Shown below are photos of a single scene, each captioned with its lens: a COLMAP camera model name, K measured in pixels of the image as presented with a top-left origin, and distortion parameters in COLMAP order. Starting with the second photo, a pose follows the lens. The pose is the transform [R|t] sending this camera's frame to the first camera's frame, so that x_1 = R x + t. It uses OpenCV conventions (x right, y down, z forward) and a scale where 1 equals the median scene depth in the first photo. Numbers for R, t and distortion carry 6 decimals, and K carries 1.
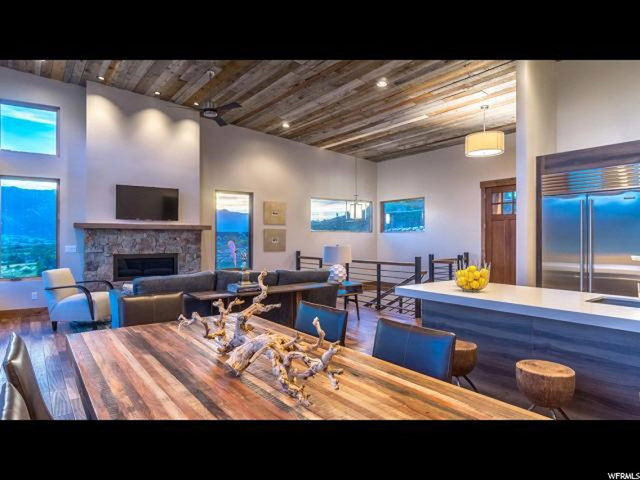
lens RADIAL K [[393.7, 0, 317.5], [0, 393.7, 239.3], [0, 0, 1]] dist [-0.000107, 0.000294]
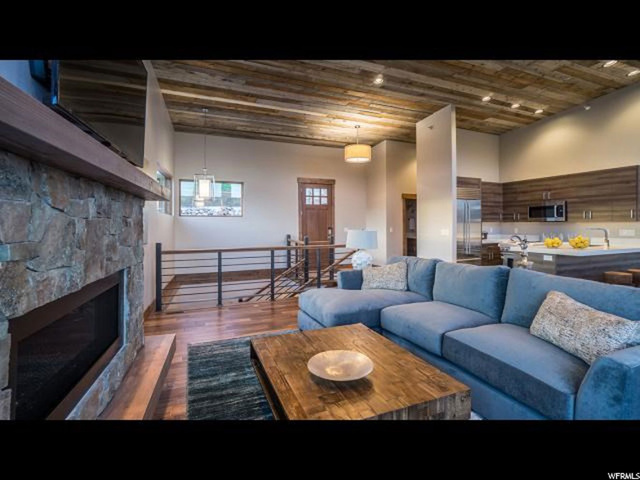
lens RADIAL K [[302.5, 0, 328.3], [0, 302.5, 220.5], [0, 0, 1]] dist [-0.010841, 0.008601]
pose [[0.229180, 0.008509, 0.973347, -0.572609], [0.005083, 0.999938, -0.009938, 0.000682], [-0.973371, 0.007225, 0.229122, 0.797362]]
